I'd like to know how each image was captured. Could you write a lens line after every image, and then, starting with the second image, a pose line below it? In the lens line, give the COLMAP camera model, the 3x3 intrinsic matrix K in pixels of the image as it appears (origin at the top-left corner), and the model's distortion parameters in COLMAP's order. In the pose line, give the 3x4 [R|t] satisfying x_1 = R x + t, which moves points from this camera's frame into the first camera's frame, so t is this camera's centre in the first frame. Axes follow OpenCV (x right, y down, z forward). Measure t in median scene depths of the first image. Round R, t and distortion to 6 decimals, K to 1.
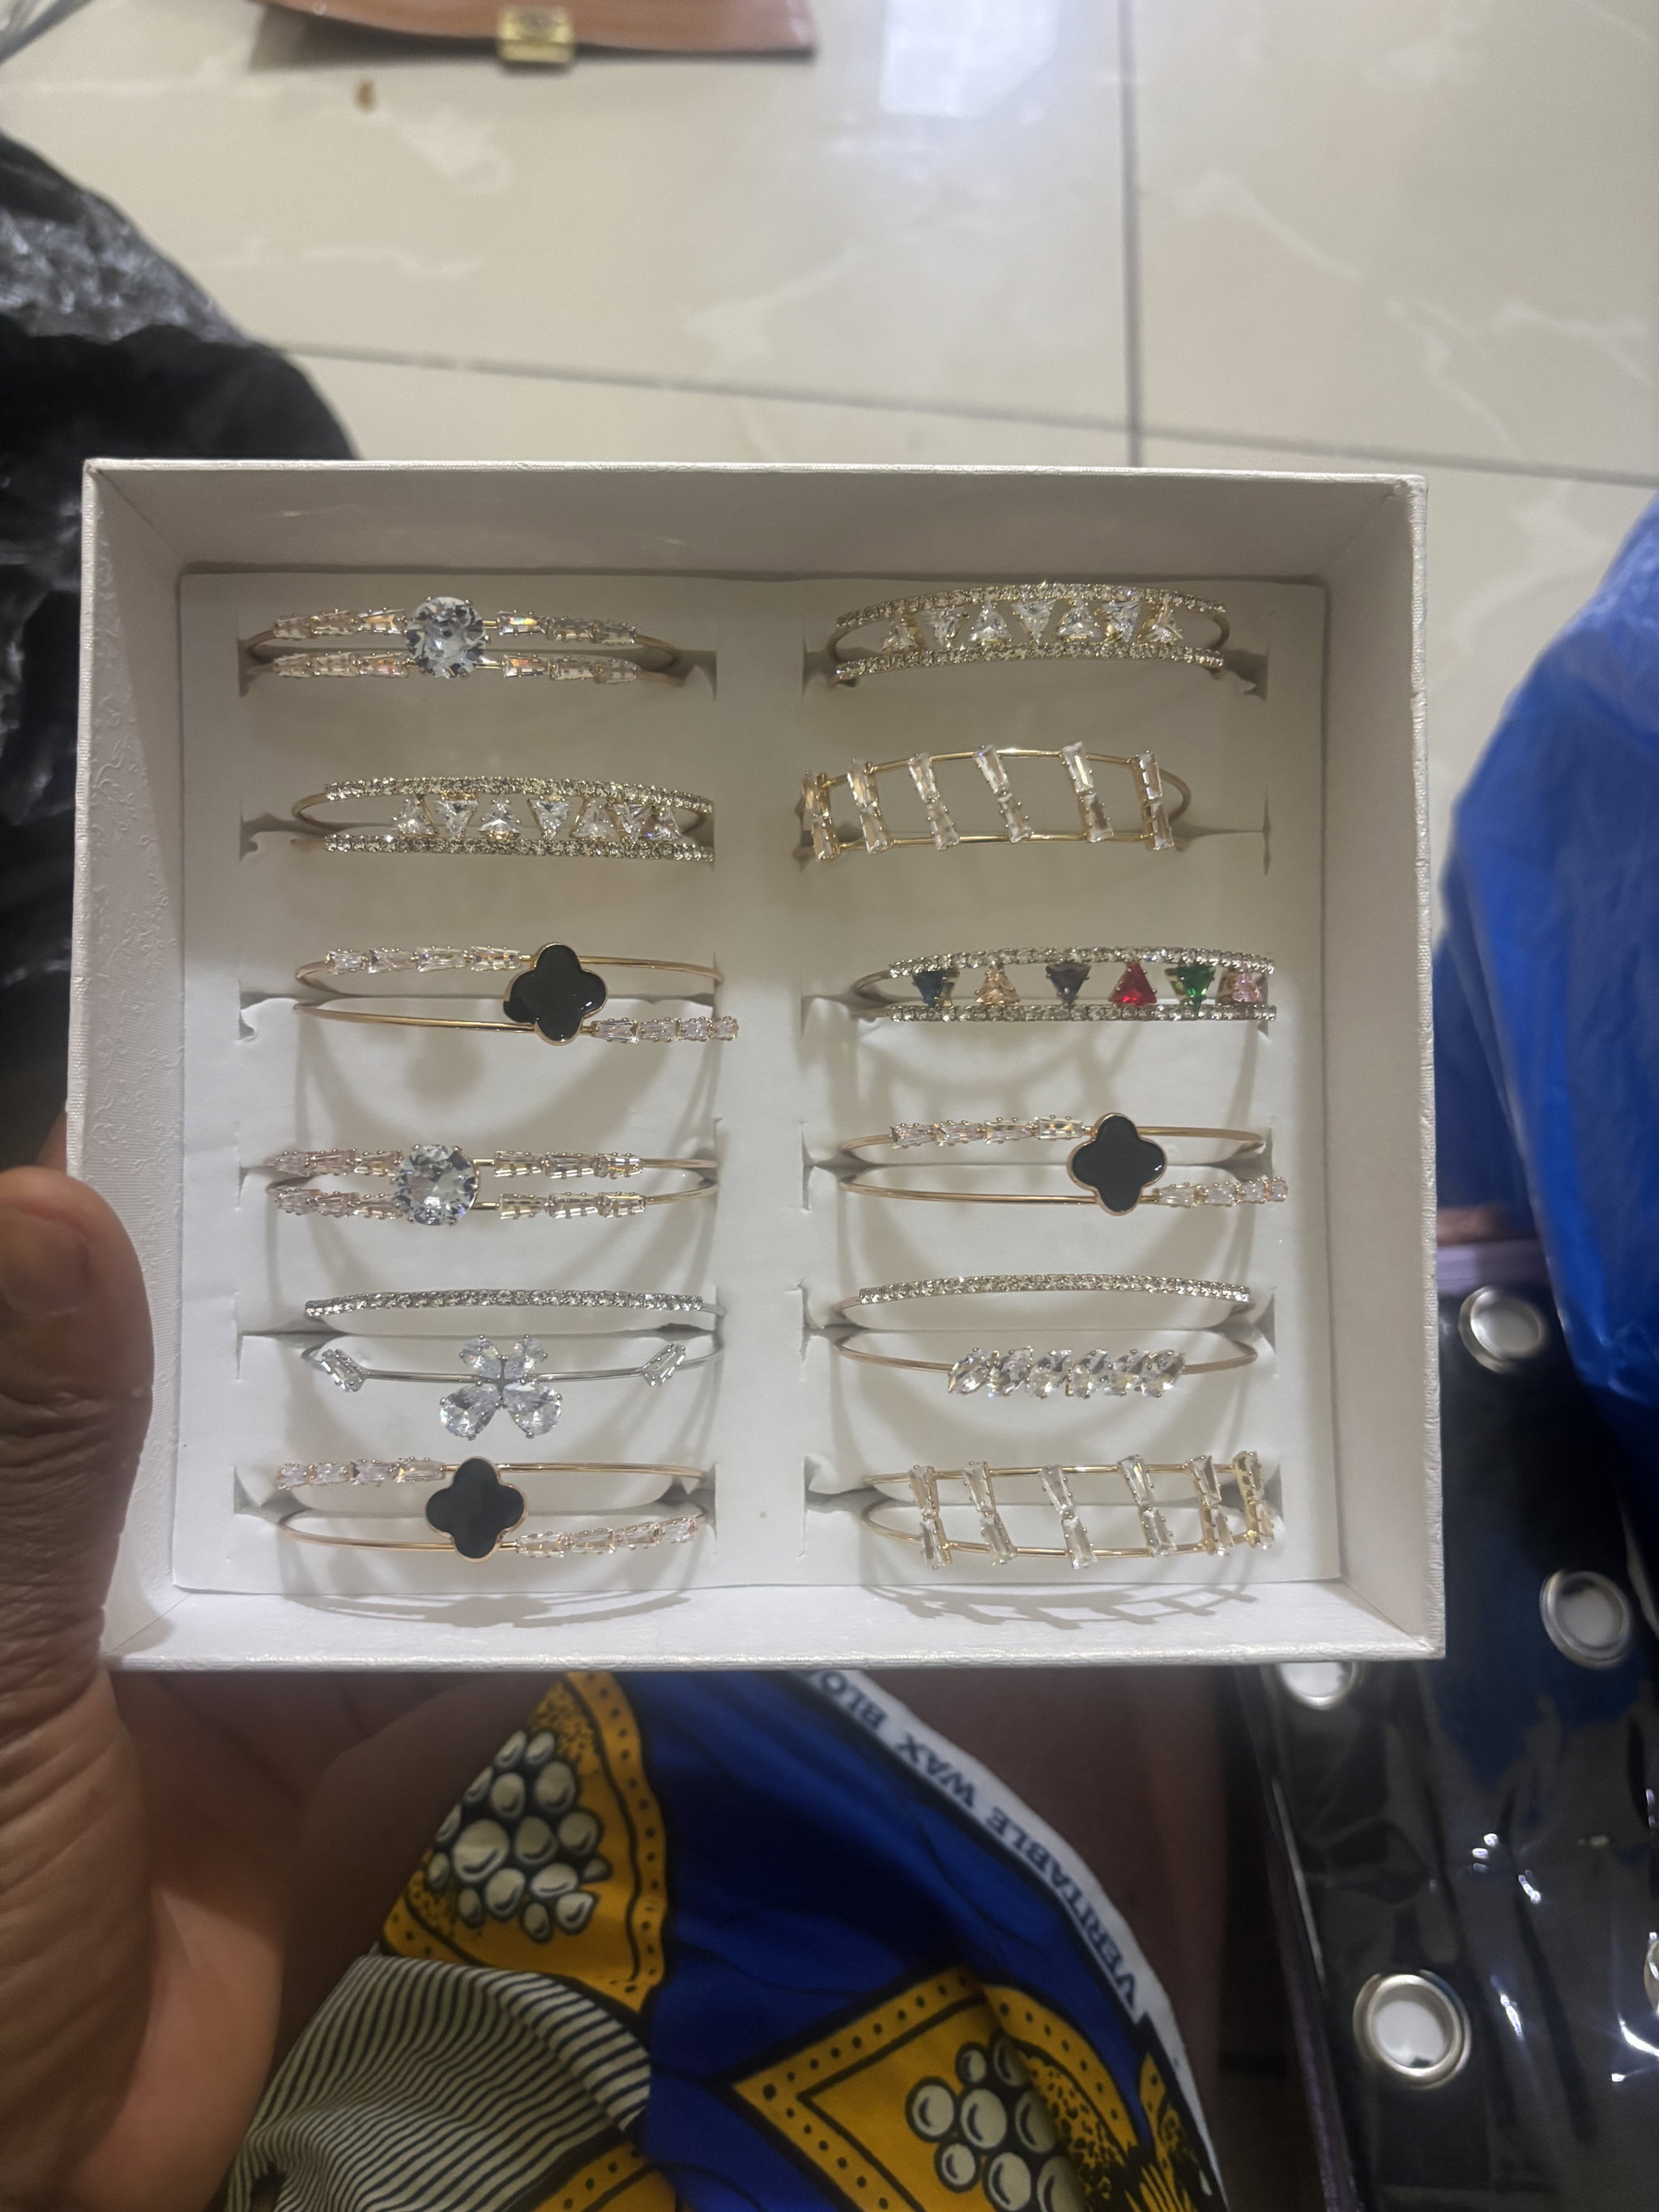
lens RADIAL K [[1681.6, 0, 830.3], [0, 1681.6, 1099.5], [0, 0, 1]] dist [-0.004544, -0.013953]
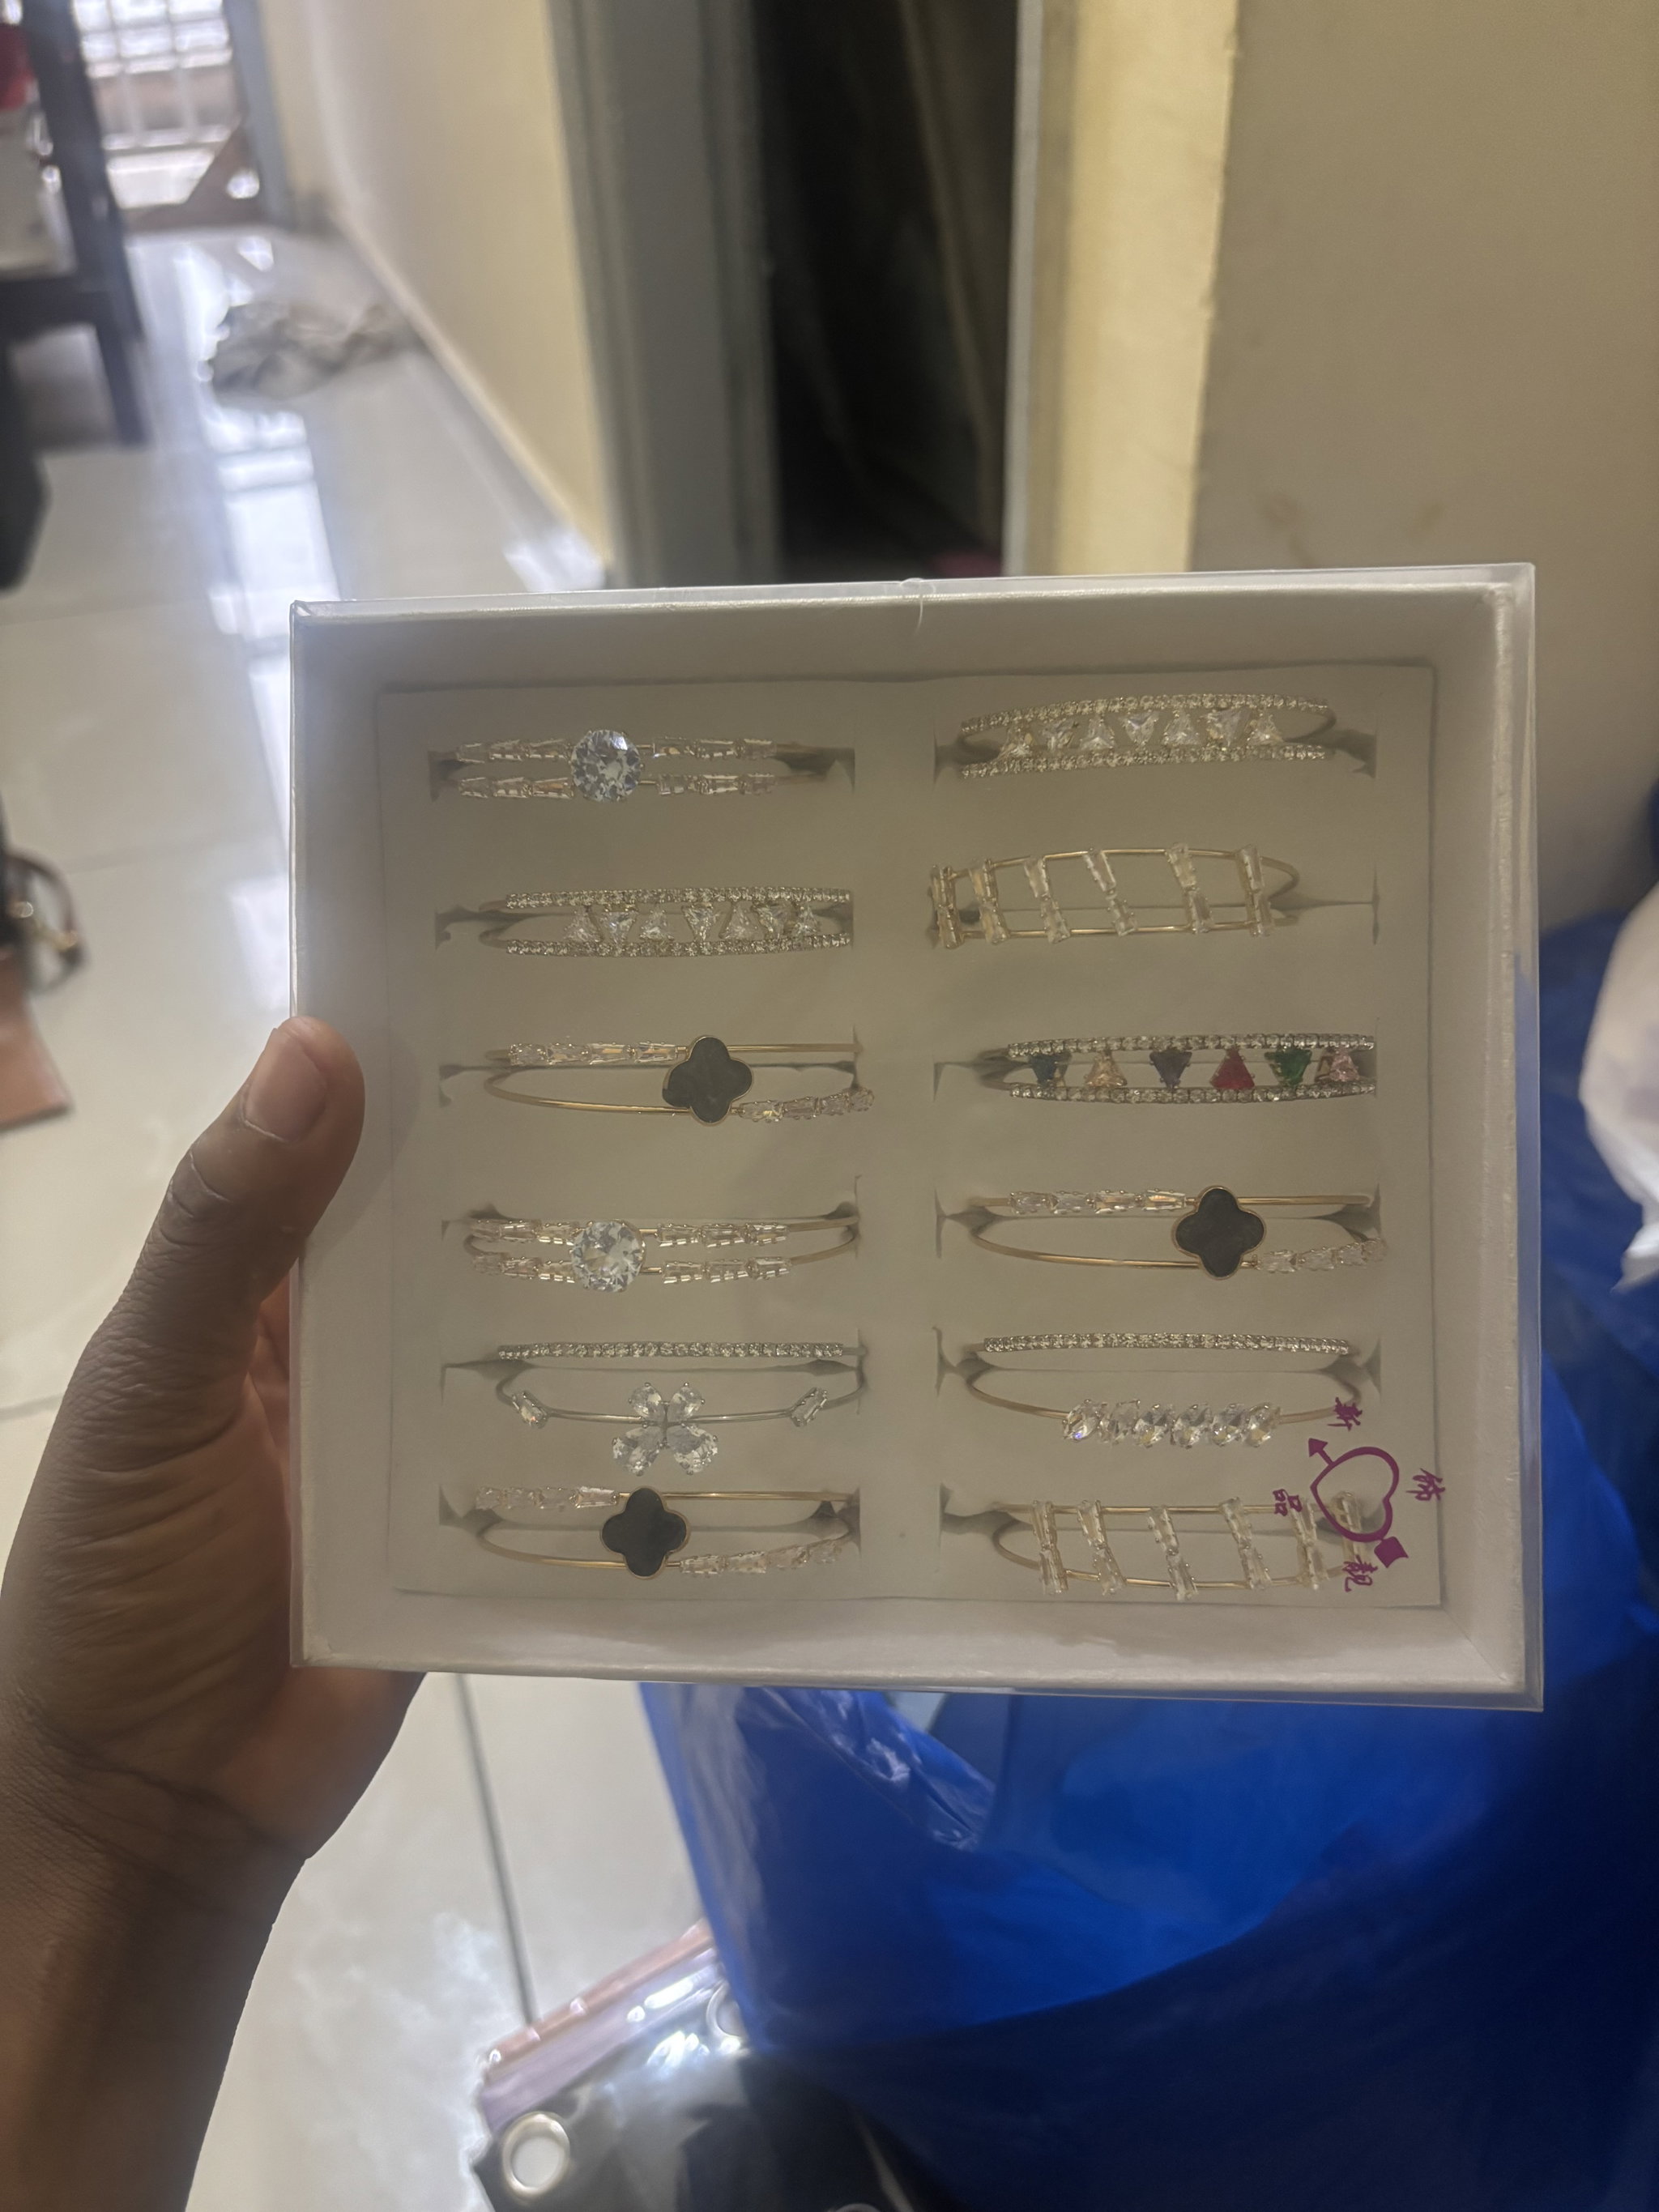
lens RADIAL K [[1681.6, 0, 830.3], [0, 1681.6, 1099.5], [0, 0, 1]] dist [-0.004544, -0.013953]
pose [[0.992926, -0.005008, -0.118632, 0.049986], [0.009630, 0.999215, 0.038417, -0.090568], [0.118346, -0.039287, 0.992195, -0.103278]]
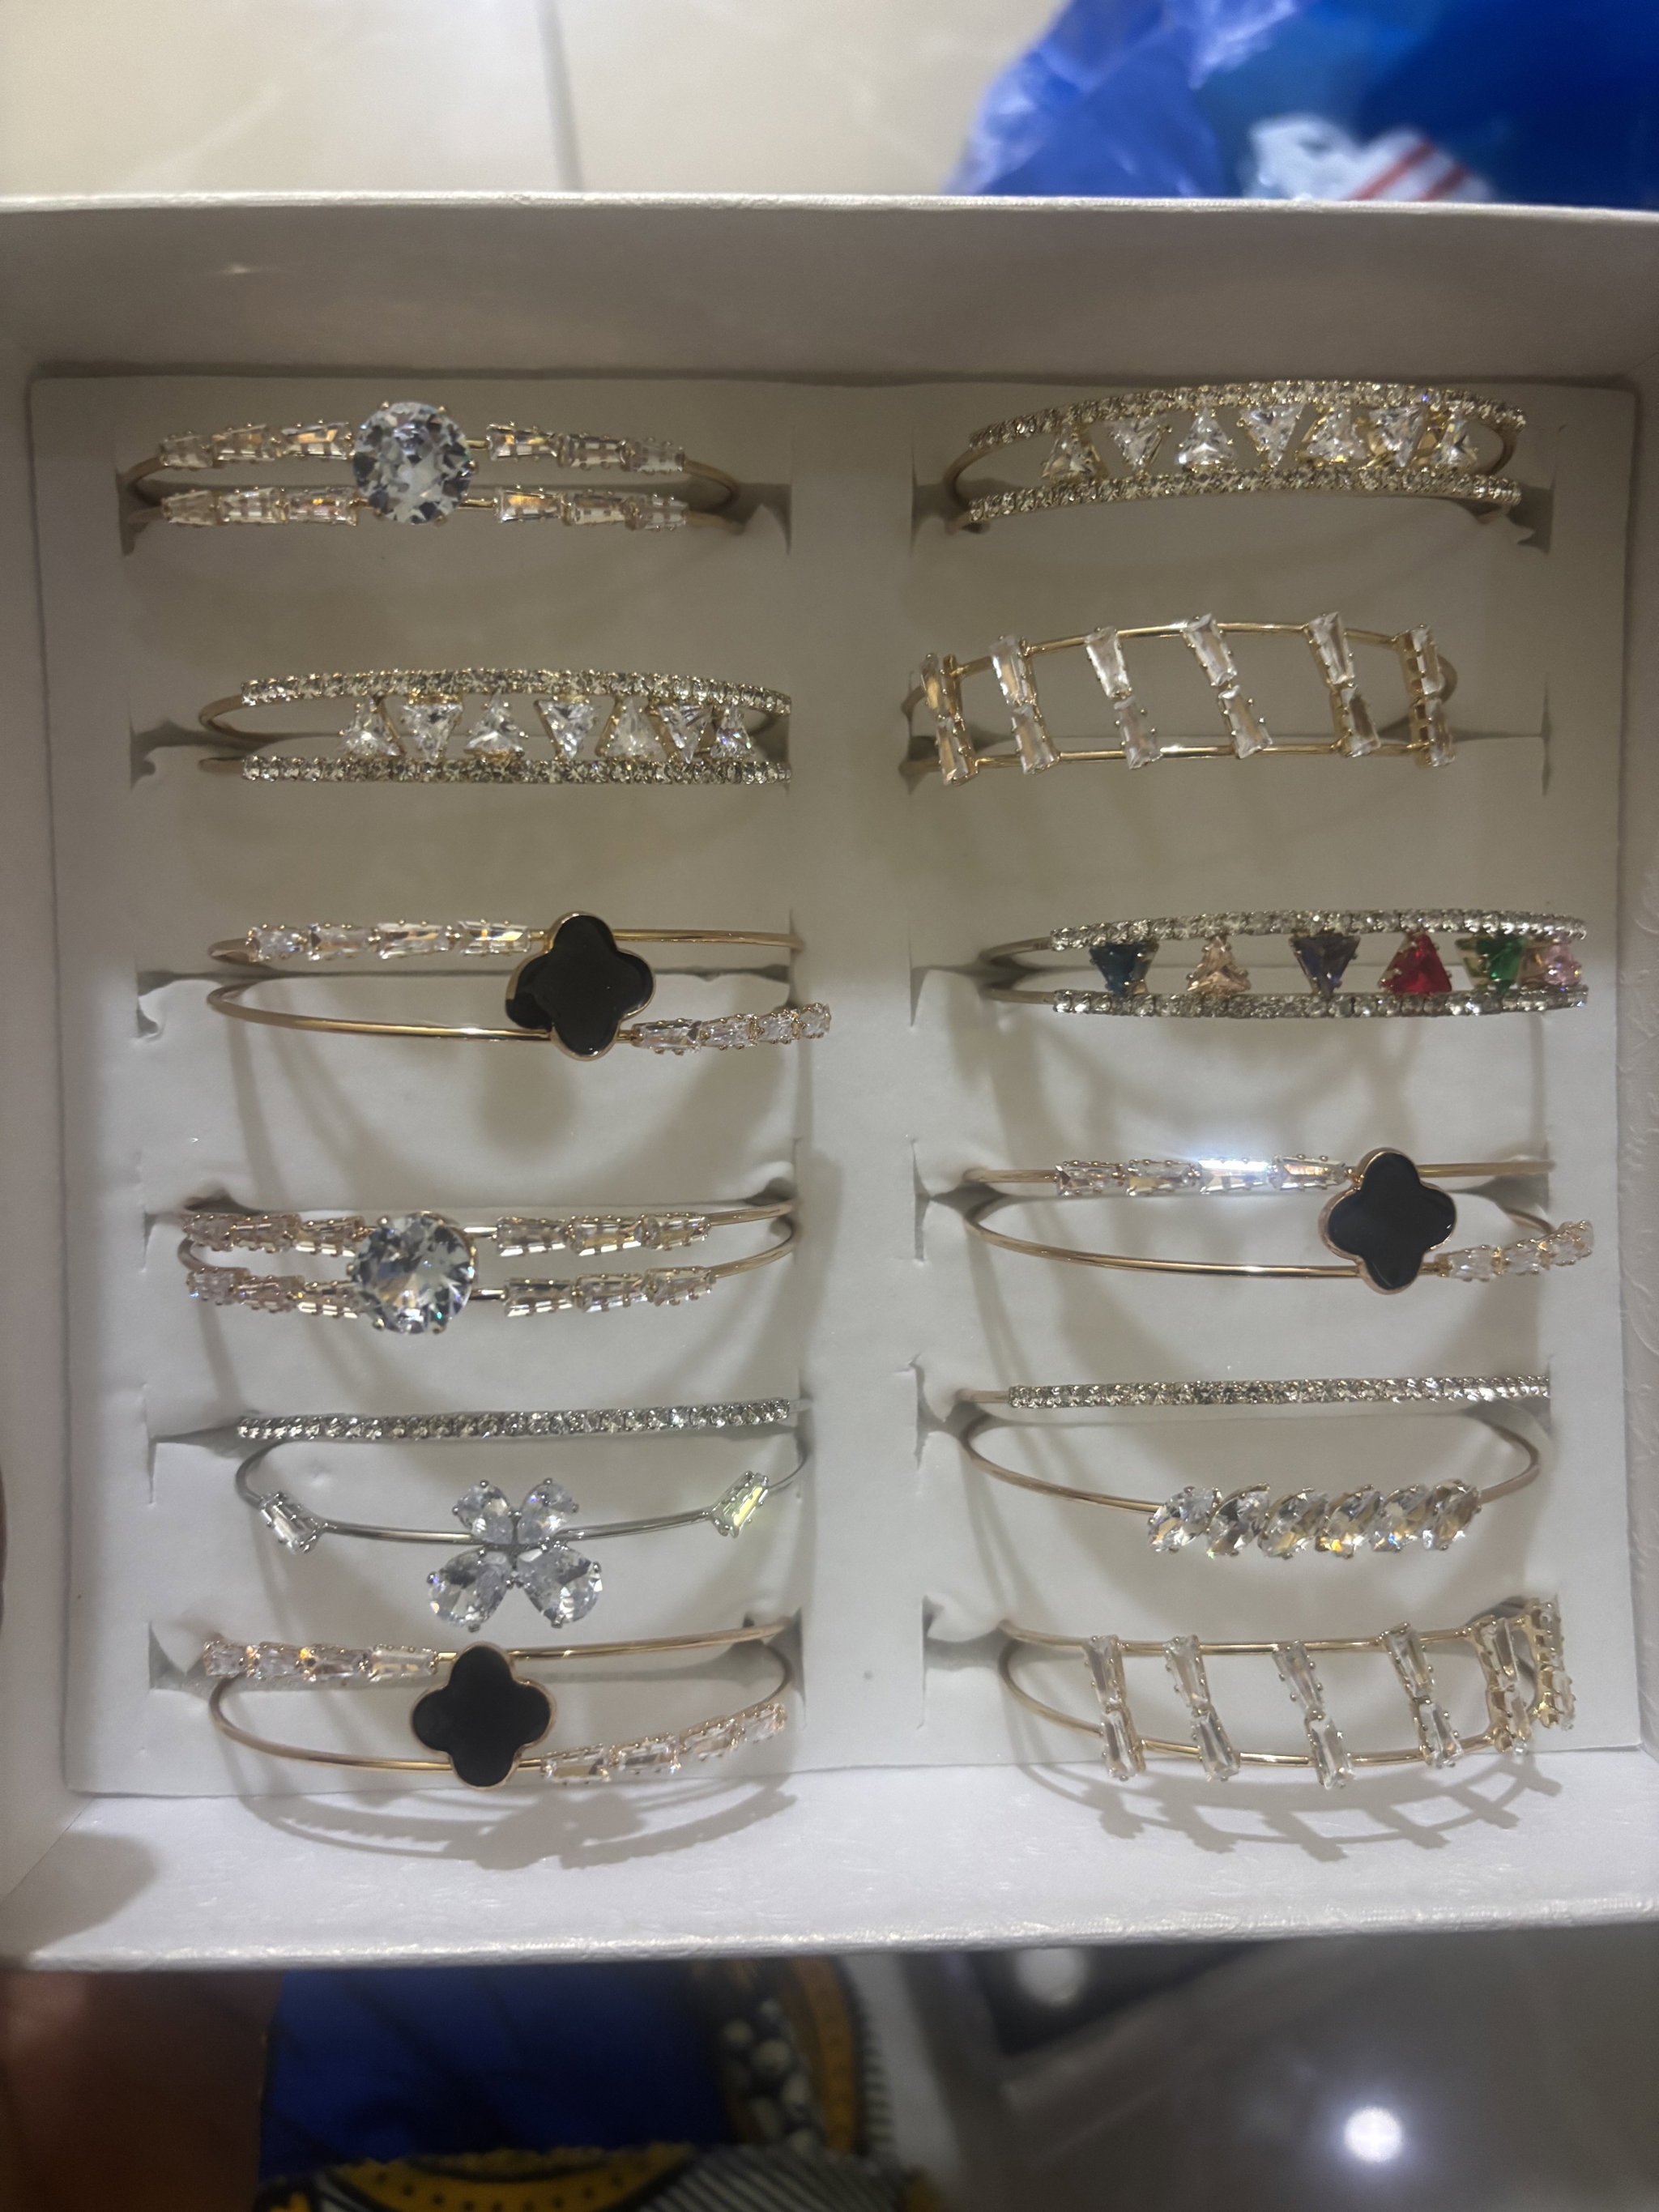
lens RADIAL K [[1753.3, 0, 835.9], [0, 1753.3, 1081.5], [0, 0, 1]] dist [-0.048540, -0.000267]
pose [[0.999909, -0.010148, 0.008927, -0.064385], [0.009667, 0.998586, 0.052280, -0.058627], [-0.009445, -0.052189, 0.998593, 0.275694]]
